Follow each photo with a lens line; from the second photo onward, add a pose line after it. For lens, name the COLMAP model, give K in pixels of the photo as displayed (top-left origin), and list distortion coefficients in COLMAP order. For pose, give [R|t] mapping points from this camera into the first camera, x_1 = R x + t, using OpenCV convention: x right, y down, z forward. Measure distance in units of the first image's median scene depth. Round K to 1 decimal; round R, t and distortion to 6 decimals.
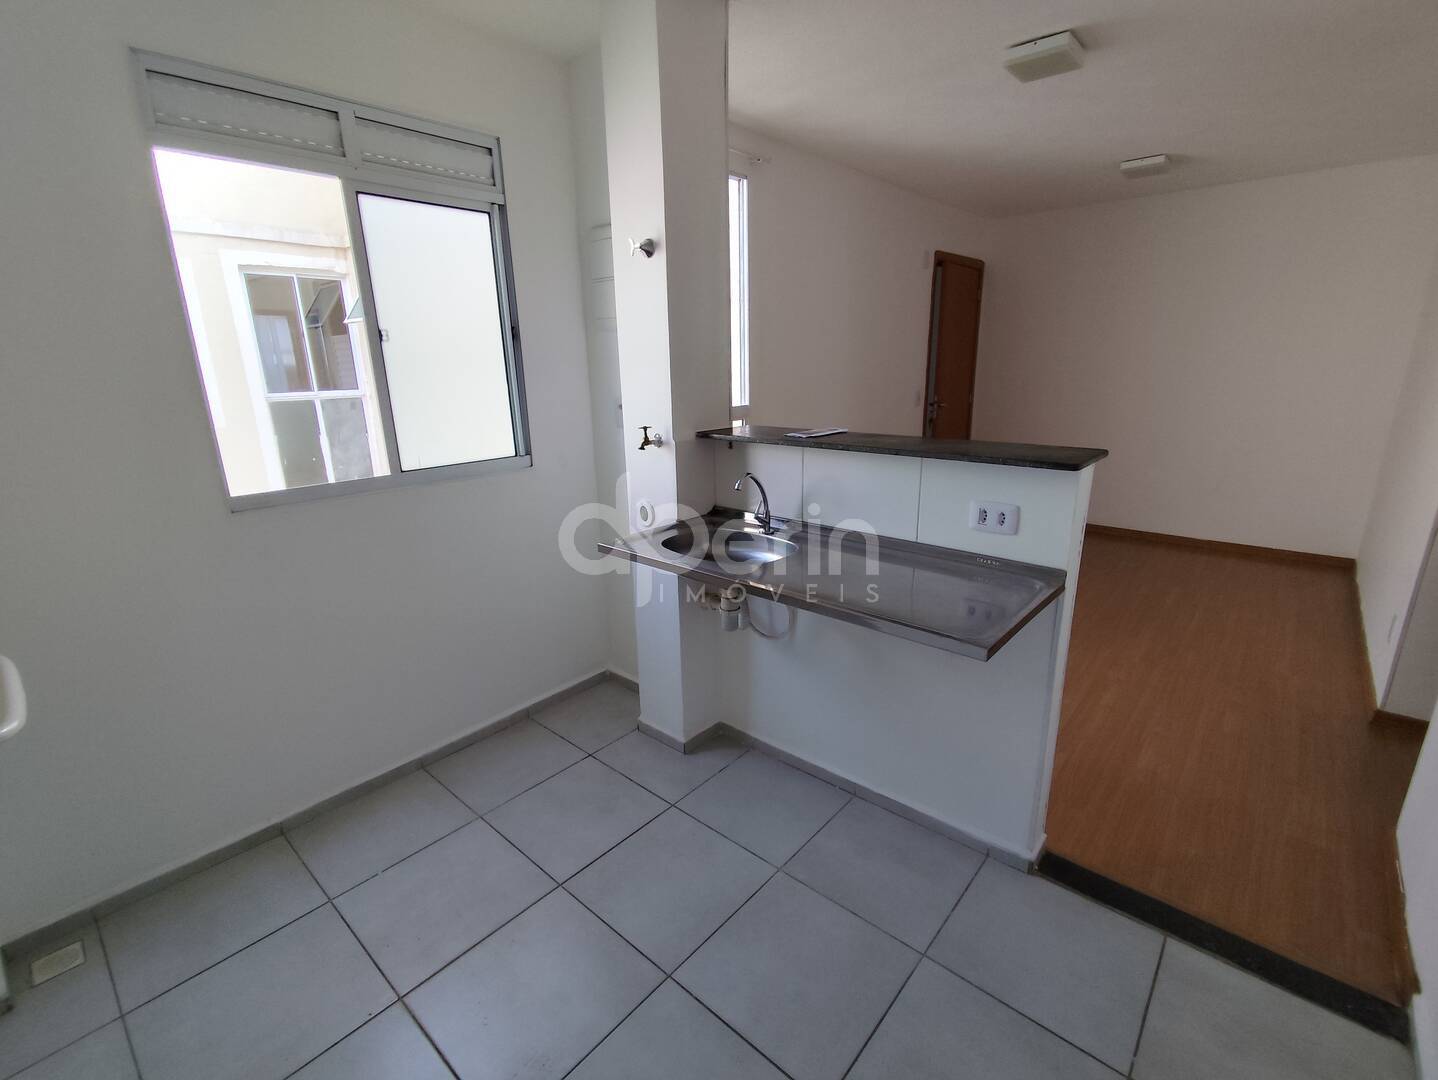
lens RADIAL K [[659.3, 0, 724.6], [0, 659.3, 539.5], [0, 0, 1]] dist [-0.001592, 0.000094]
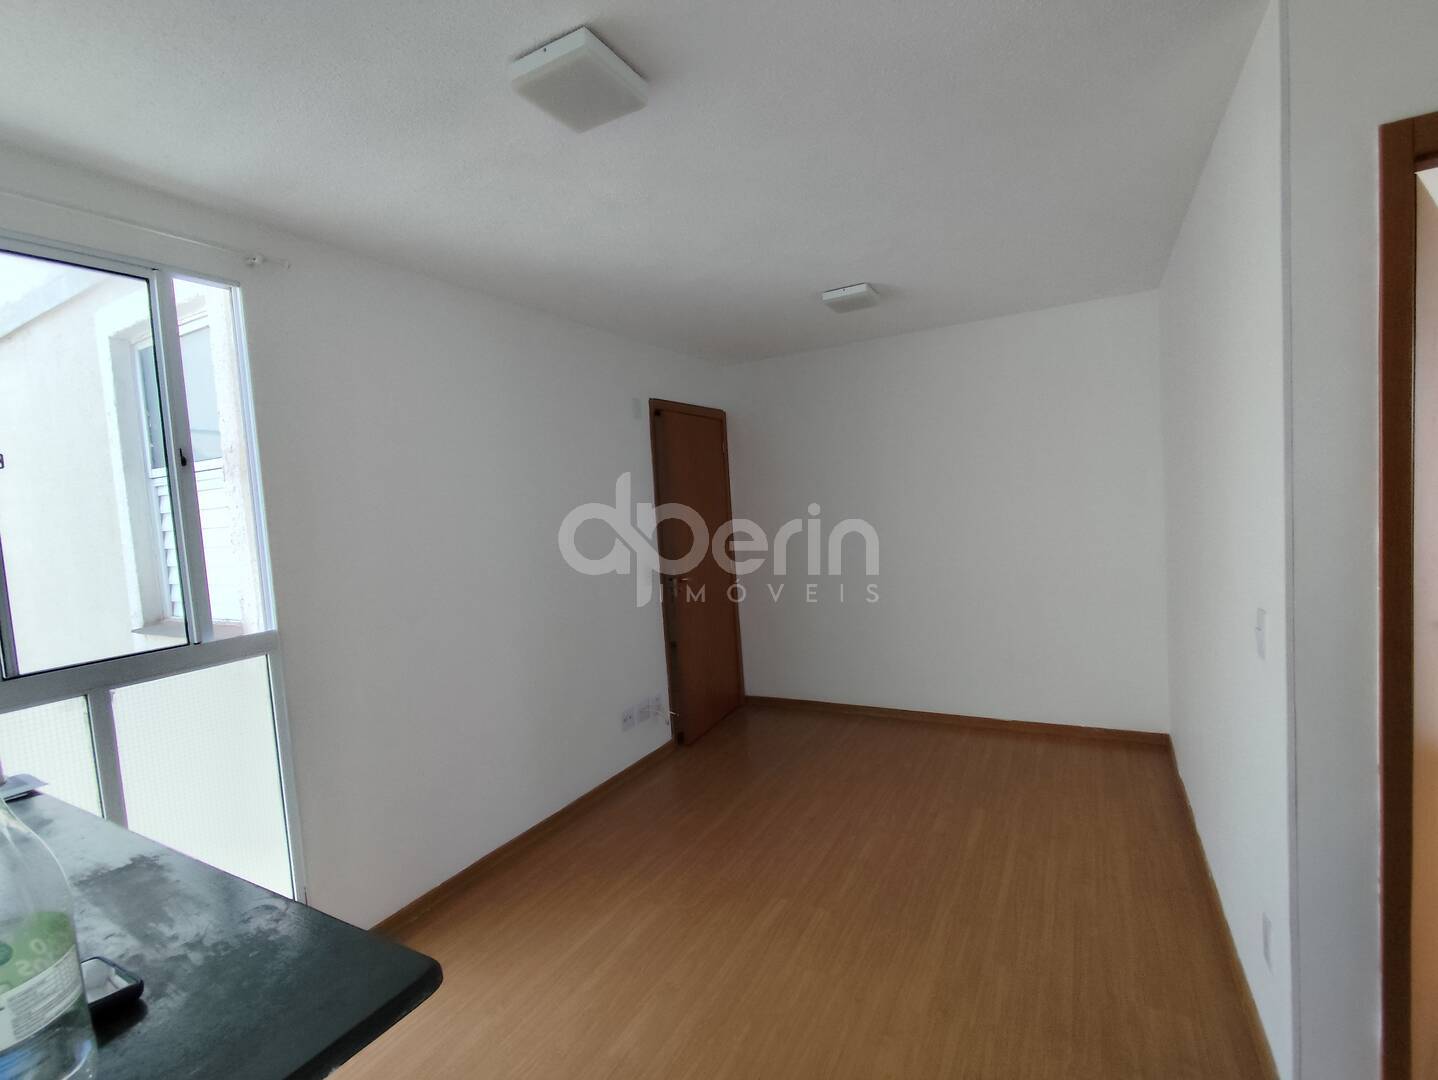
lens RADIAL K [[659.3, 0, 727.0], [0, 659.3, 541.6], [0, 0, 1]] dist [-0.001592, 0.000094]
pose [[0.975401, -0.059511, 0.212251, 0.262803], [0.104930, 0.972133, -0.209638, -0.093891], [-0.193860, 0.226752, 0.954464, 0.270726]]
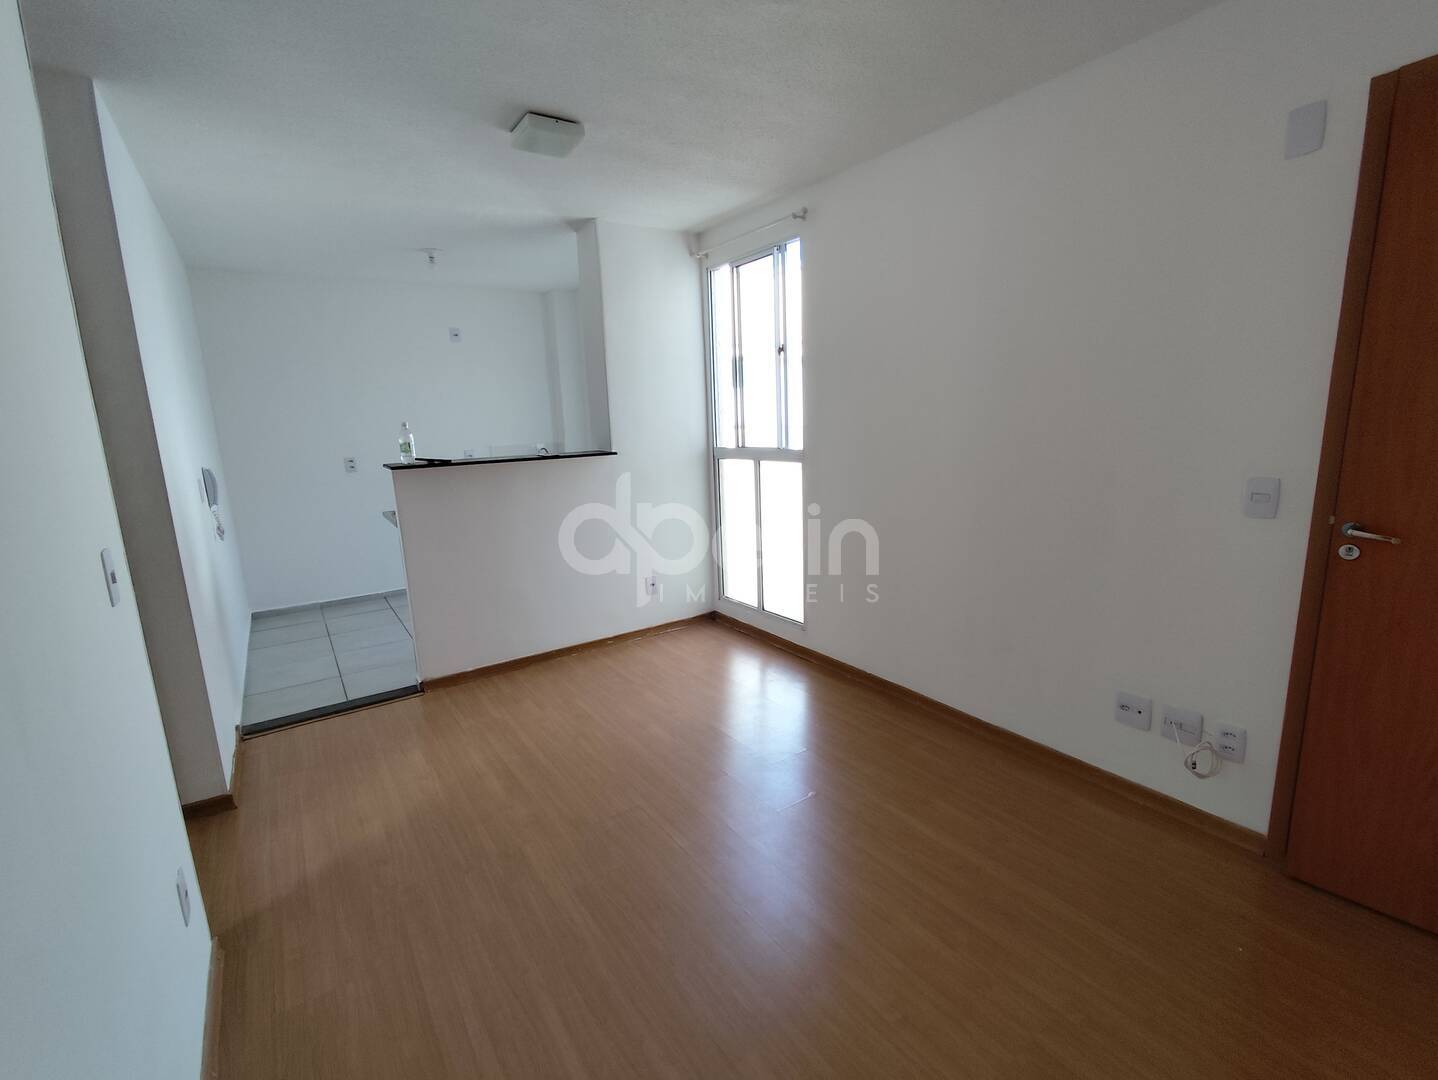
lens RADIAL K [[659.3, 0, 730.9], [0, 659.3, 538.4], [0, 0, 1]] dist [-0.001592, 0.000094]
pose [[-0.247193, 0.205117, -0.947007, 0.879882], [-0.228363, 0.937475, 0.262661, -0.264168], [0.941672, 0.281190, -0.184896, 0.938624]]
